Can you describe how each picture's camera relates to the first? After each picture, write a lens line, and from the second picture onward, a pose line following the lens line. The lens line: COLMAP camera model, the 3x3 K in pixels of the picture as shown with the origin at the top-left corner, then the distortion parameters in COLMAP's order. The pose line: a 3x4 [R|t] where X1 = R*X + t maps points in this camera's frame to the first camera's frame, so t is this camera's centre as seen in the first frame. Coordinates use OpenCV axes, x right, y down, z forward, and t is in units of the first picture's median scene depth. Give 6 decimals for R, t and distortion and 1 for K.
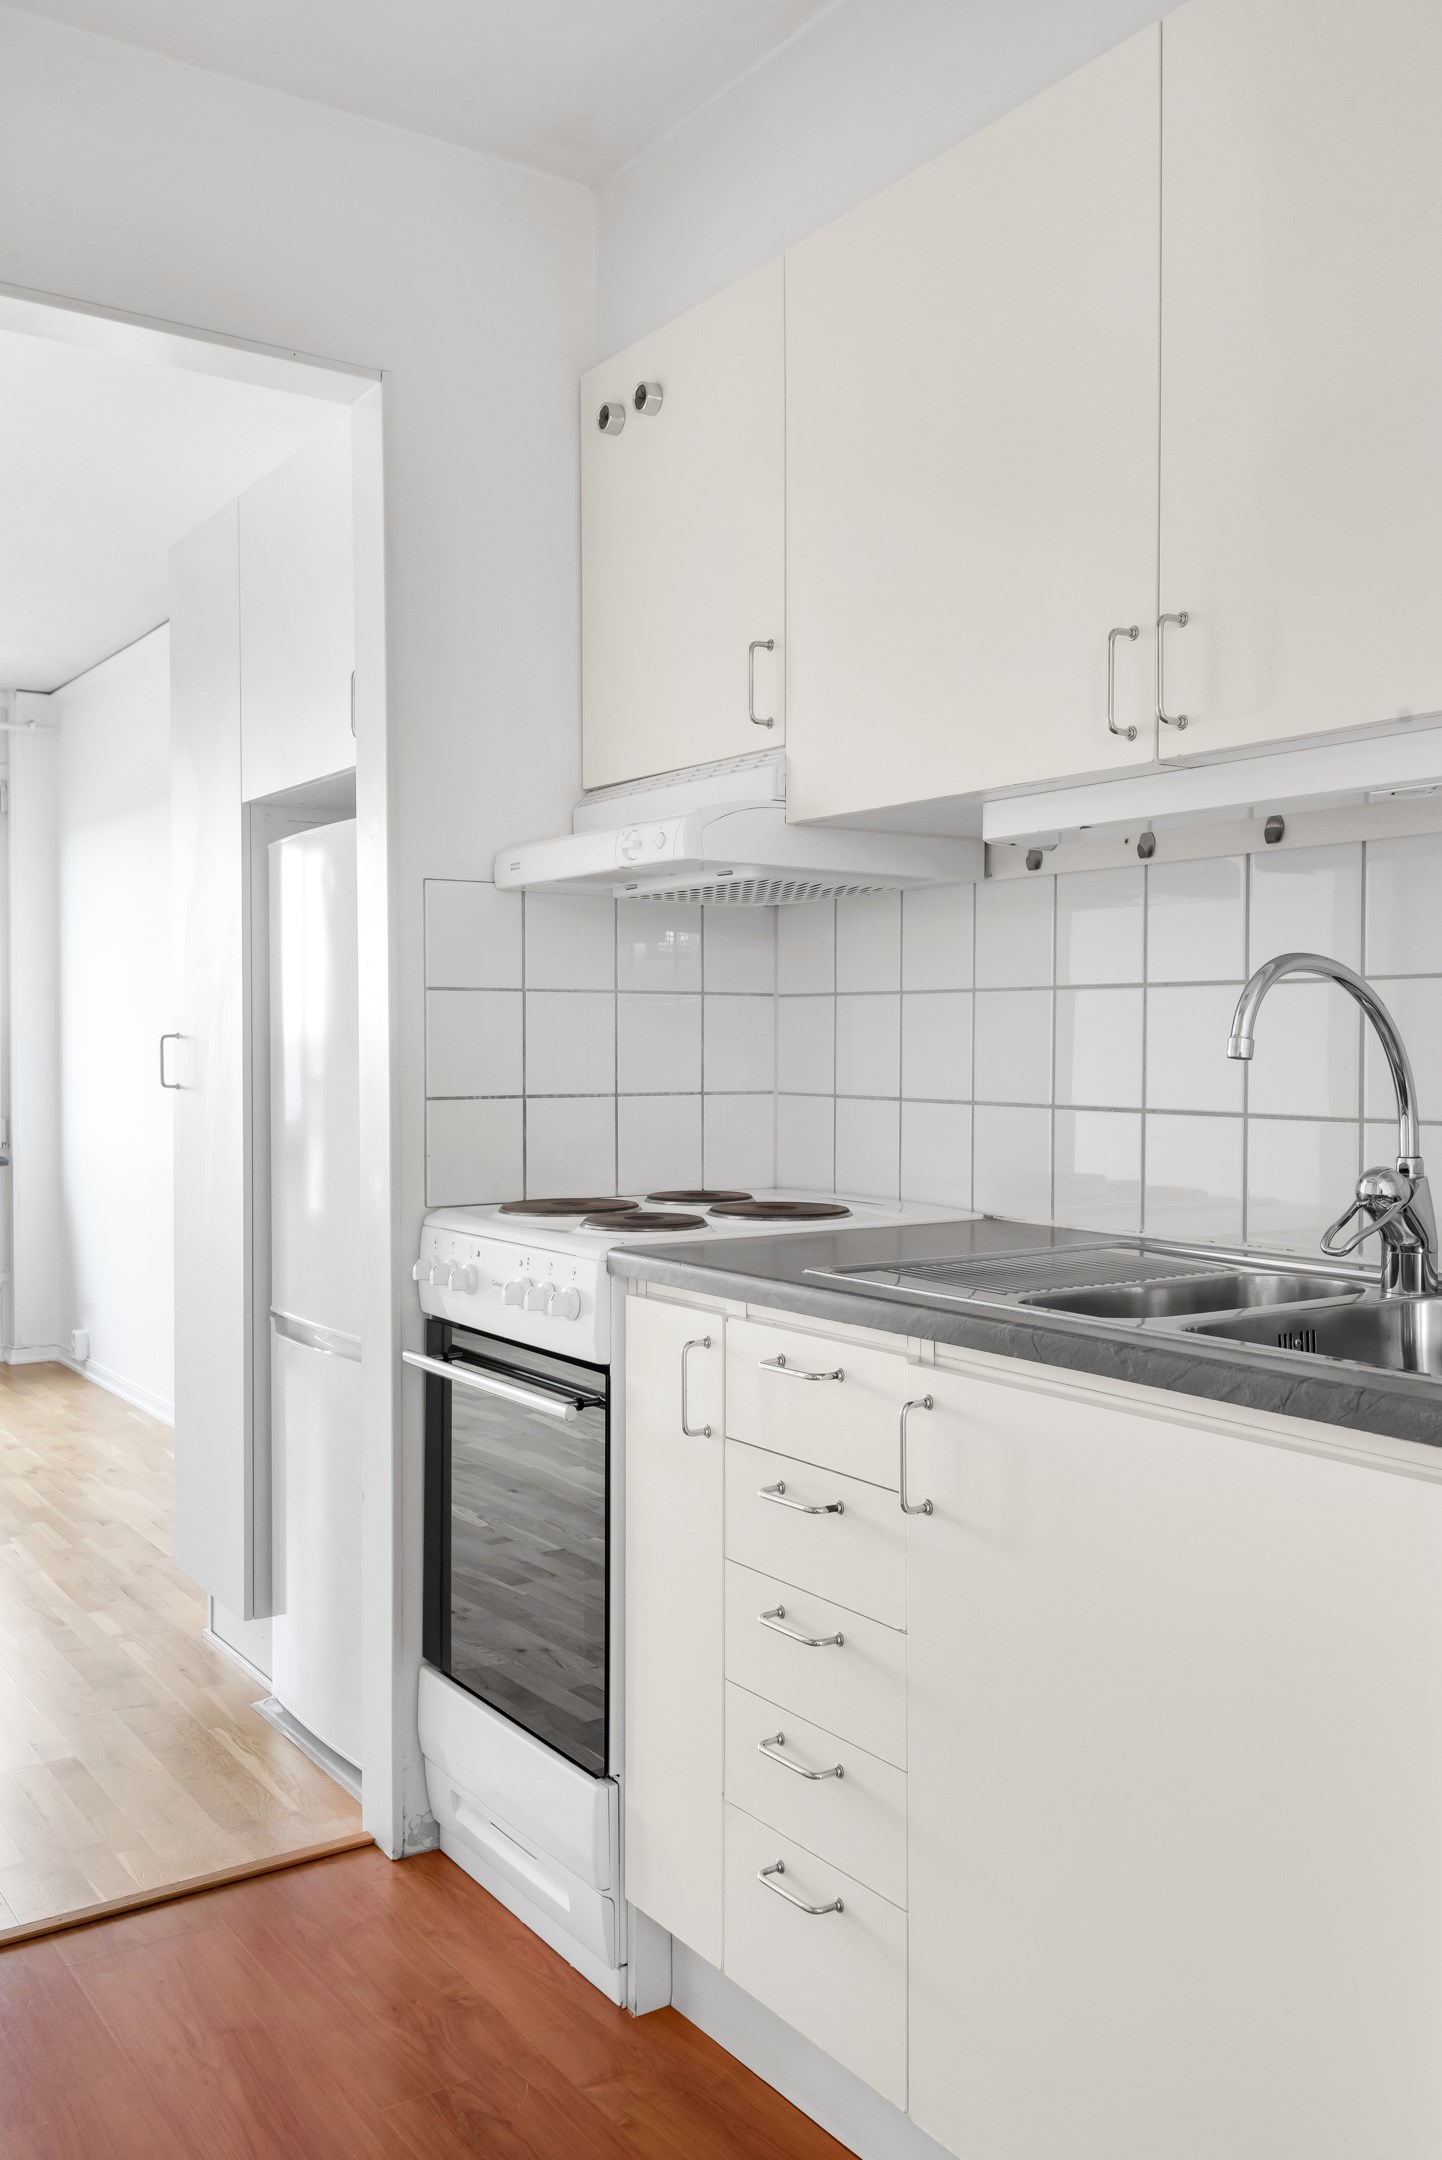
lens RADIAL K [[1794.2, 0, 710.7], [0, 1794.2, 1066.2], [0, 0, 1]] dist [0.033617, -0.002008]
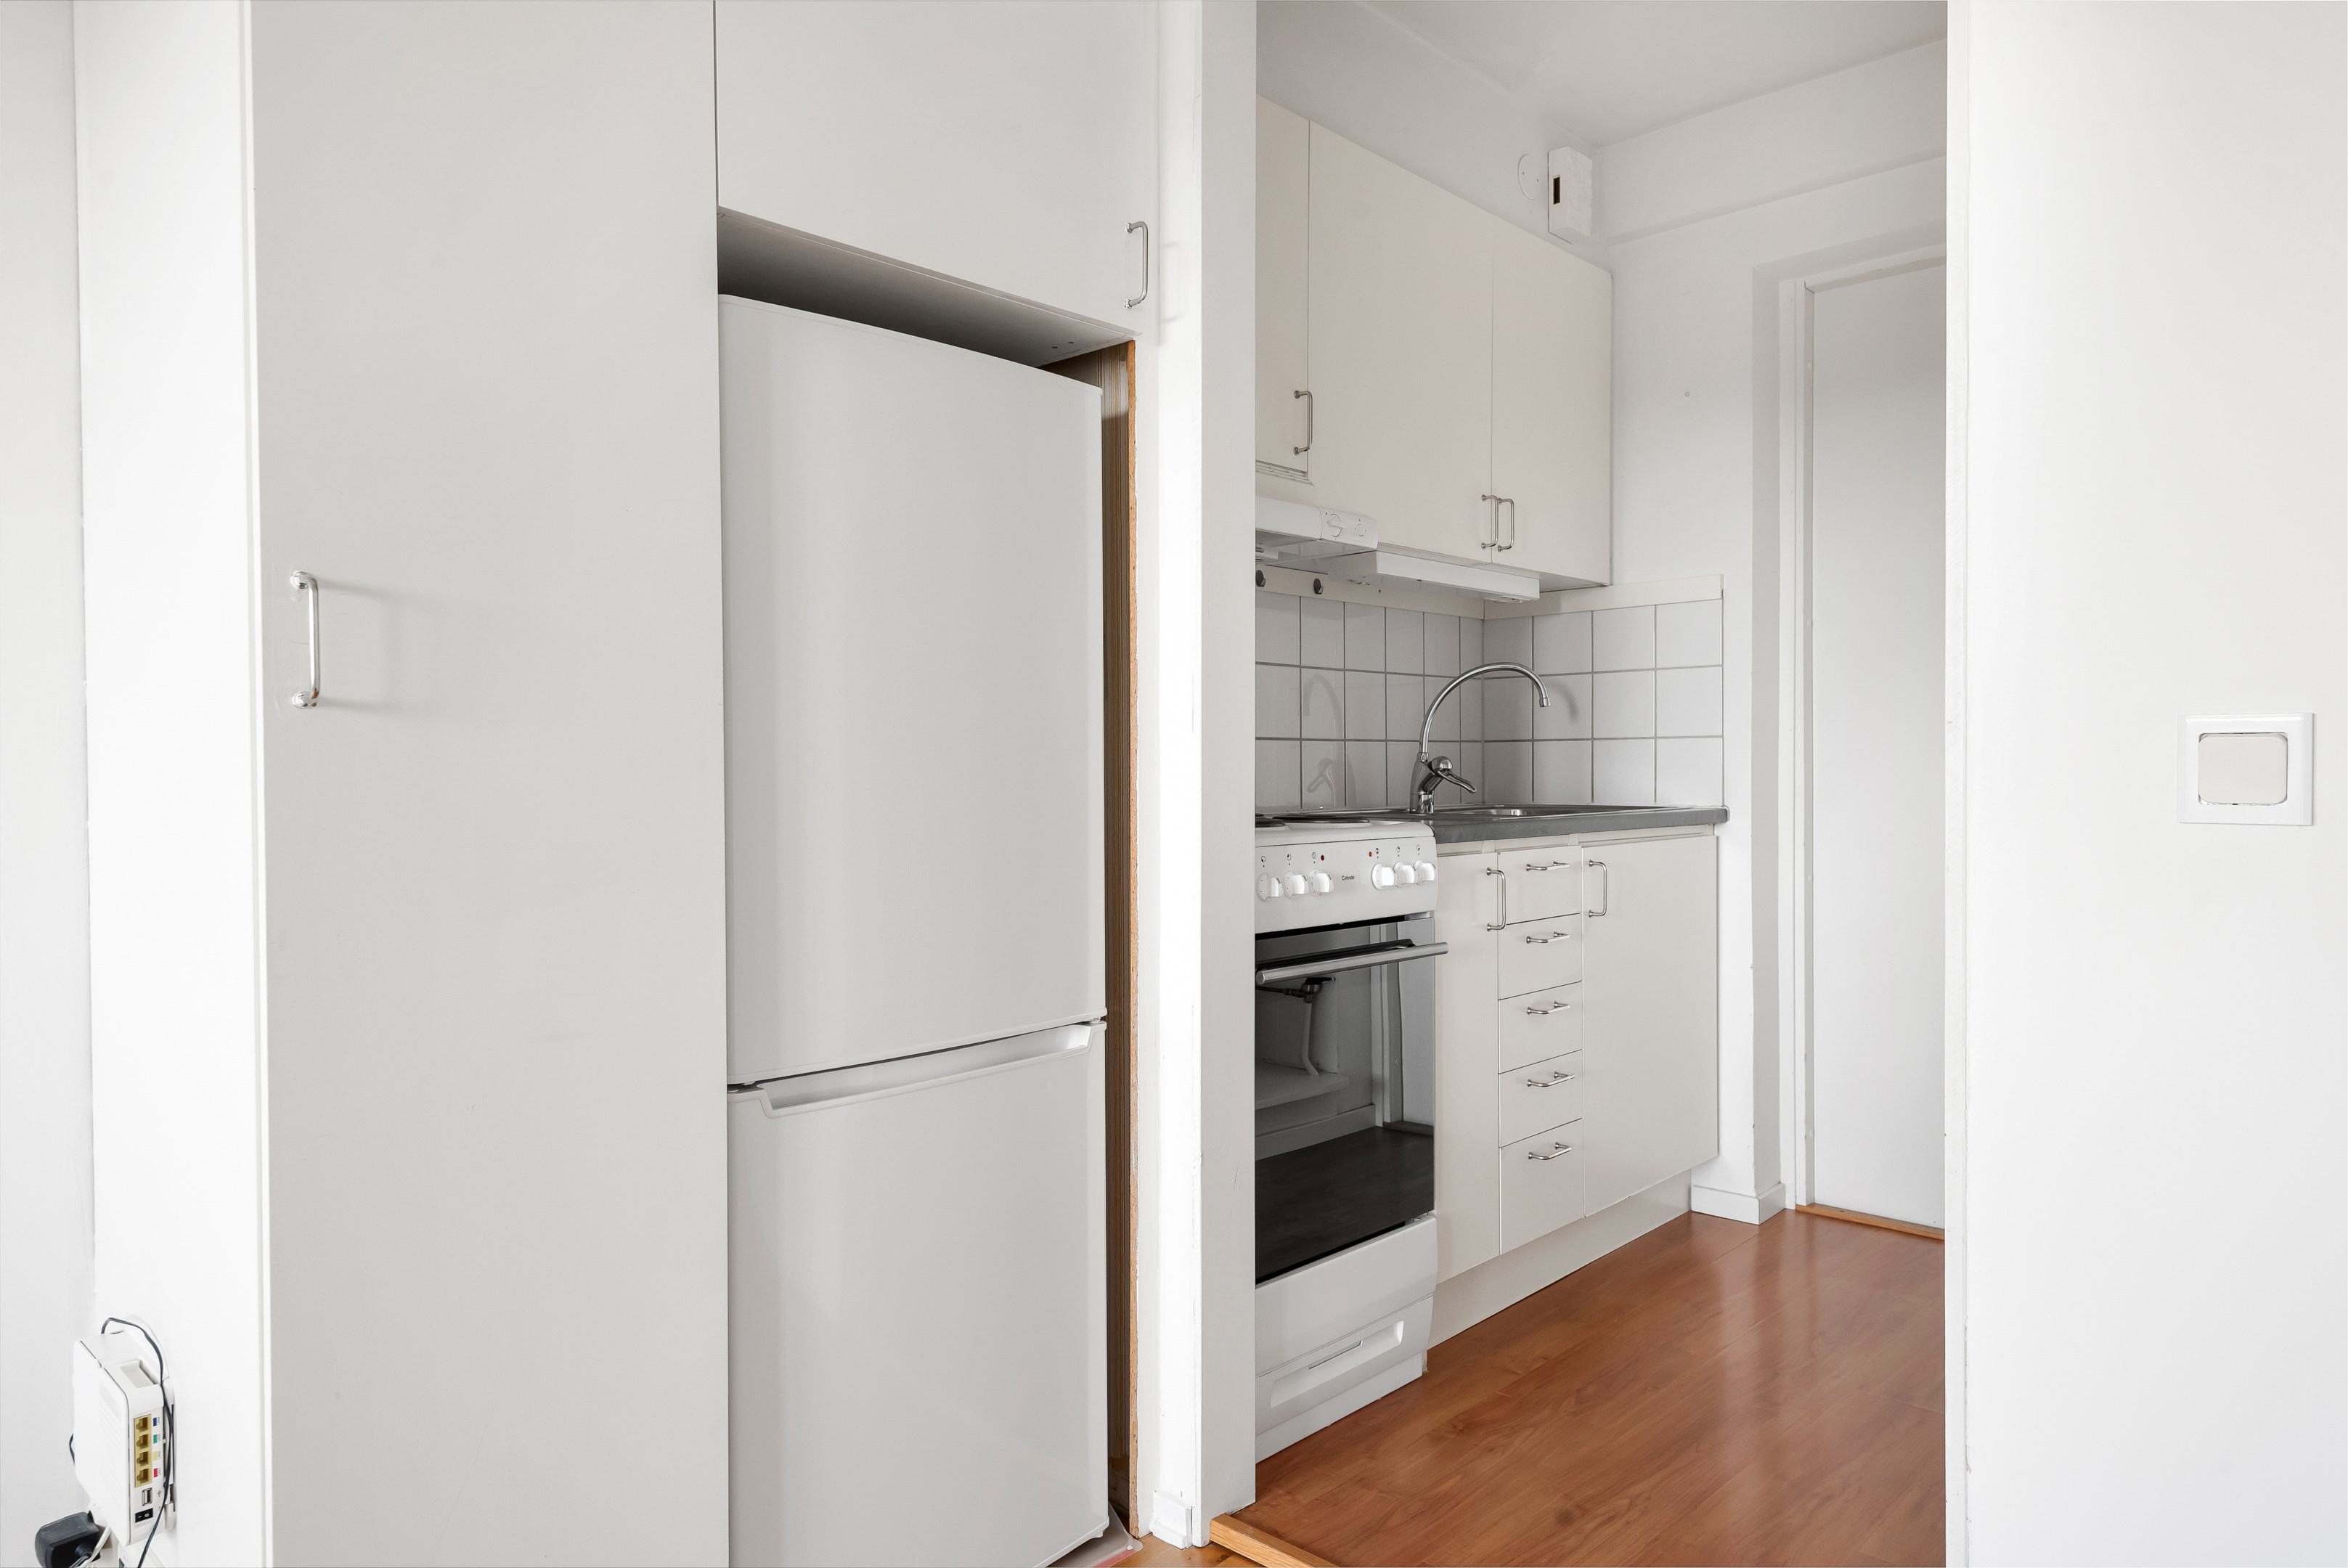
lens RADIAL K [[1464.7, 0, 1180.2], [0, 1464.7, 789.0], [0, 0, 1]] dist [0.026496, -0.001165]
pose [[-0.220452, -0.013085, 0.975310, -0.981540], [0.019771, 0.999645, 0.017880, 0.042489], [-0.975197, 0.023225, -0.220115, 1.262977]]
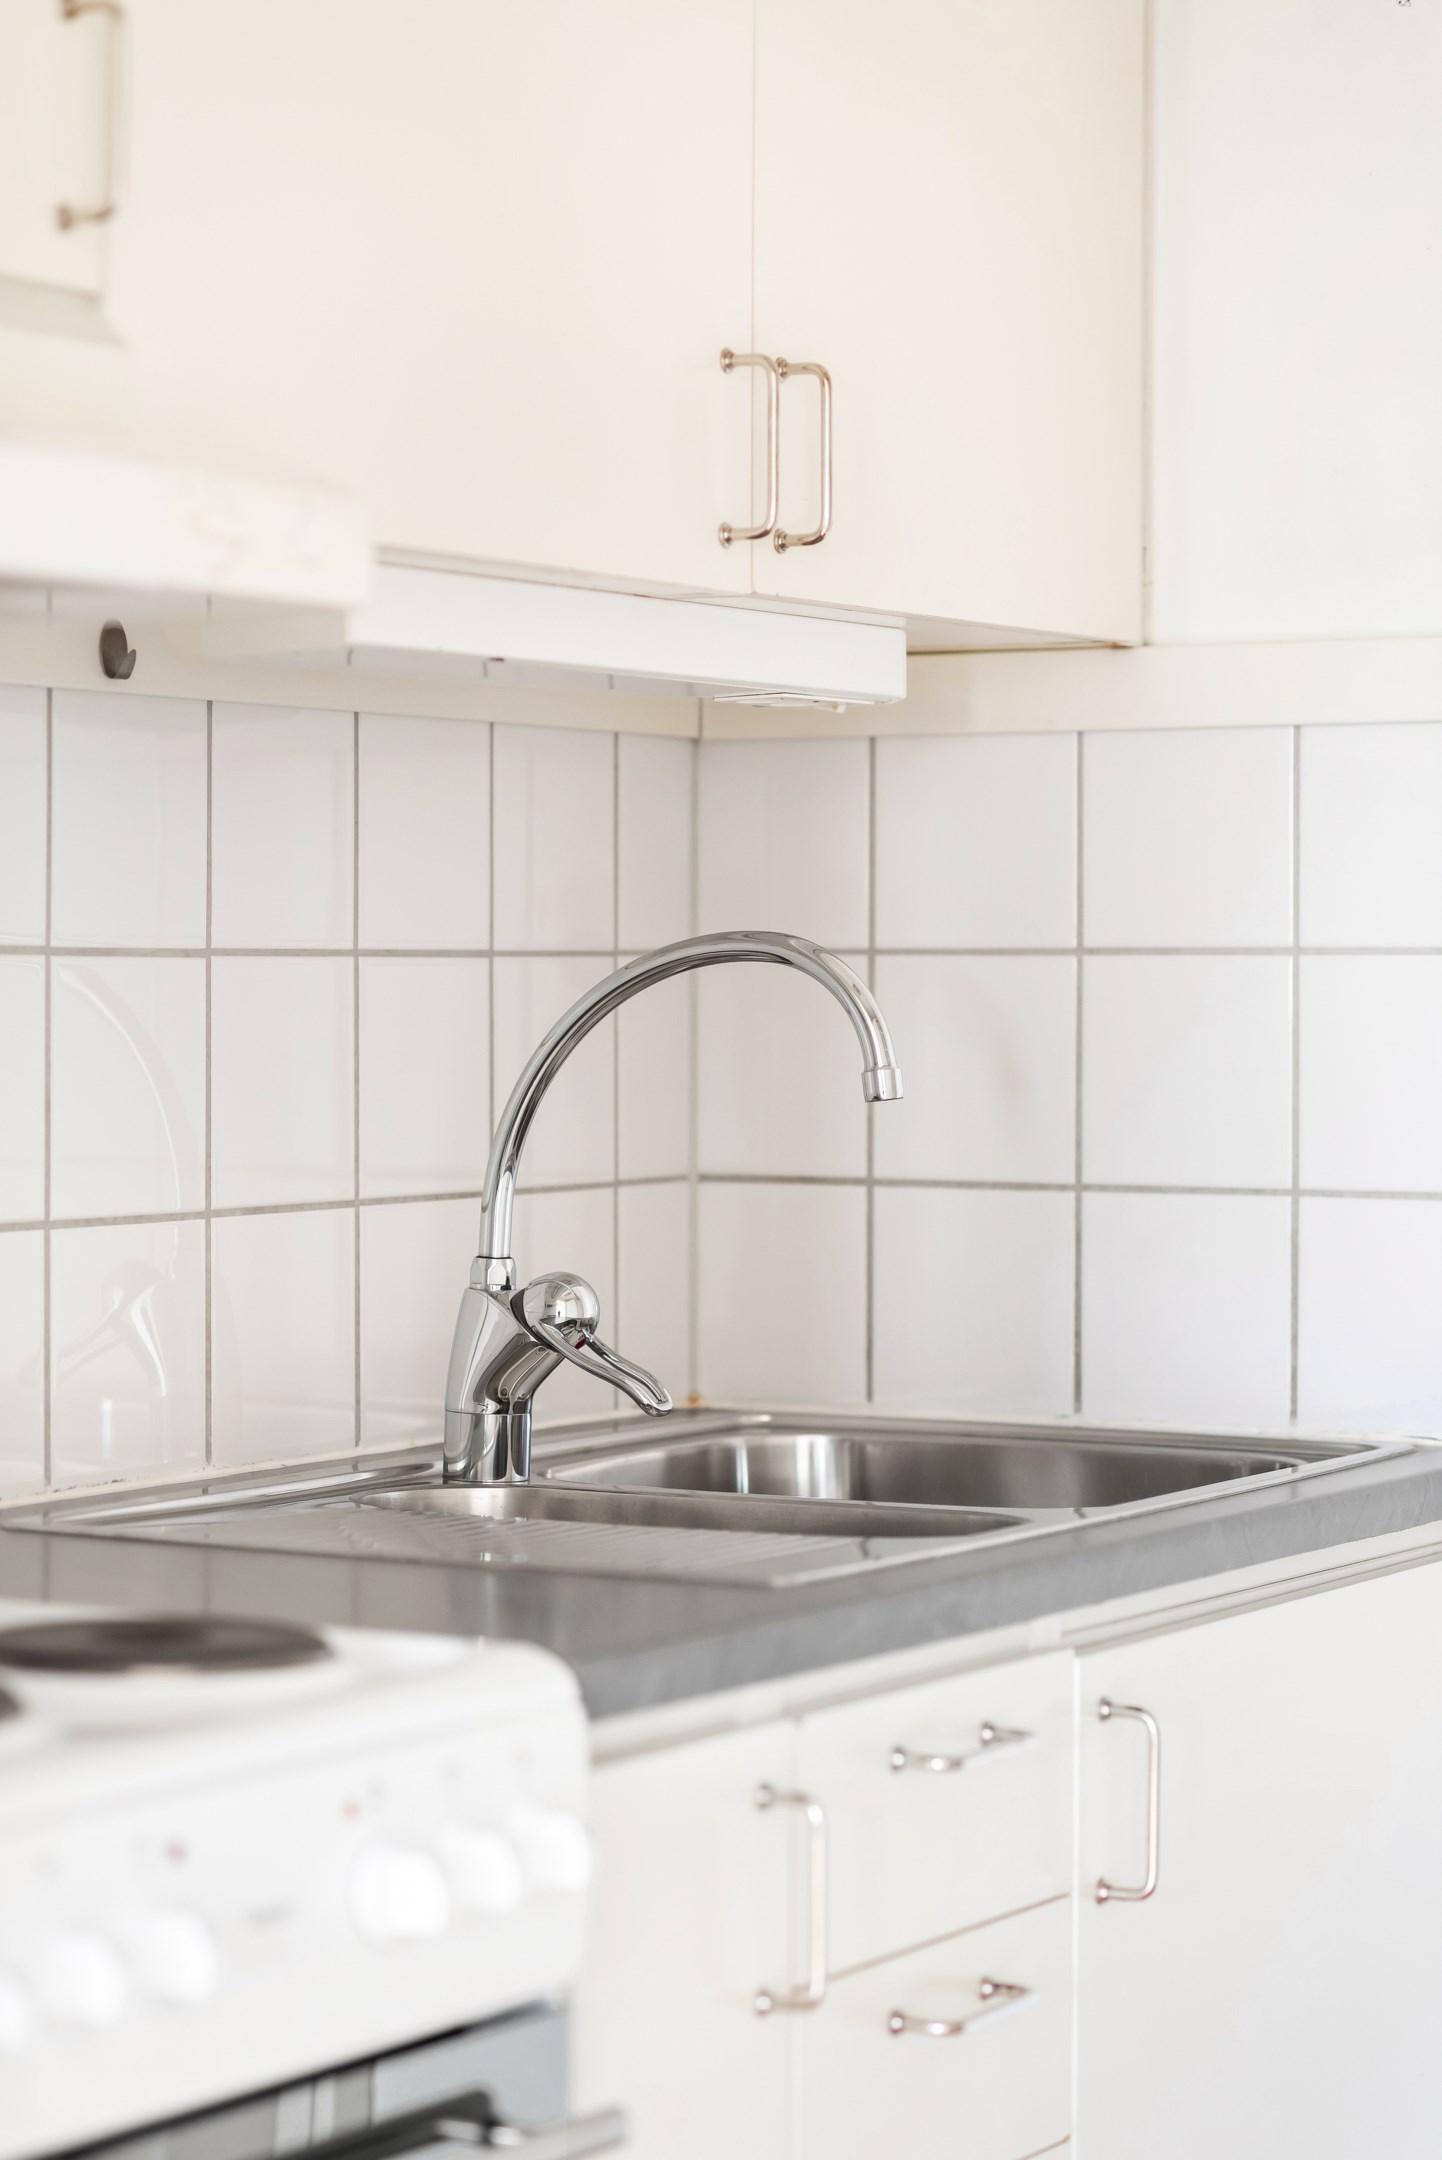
lens RADIAL K [[5164.7, 0, 718.1], [0, 5164.7, 991.7], [0, 0, 1]] dist [0.020489, -1.252040]
pose [[-0.436660, -0.005632, 0.899609, -0.902624], [0.009665, 0.999893, 0.010951, -0.042704], [-0.899575, 0.013477, -0.436559, 1.260681]]
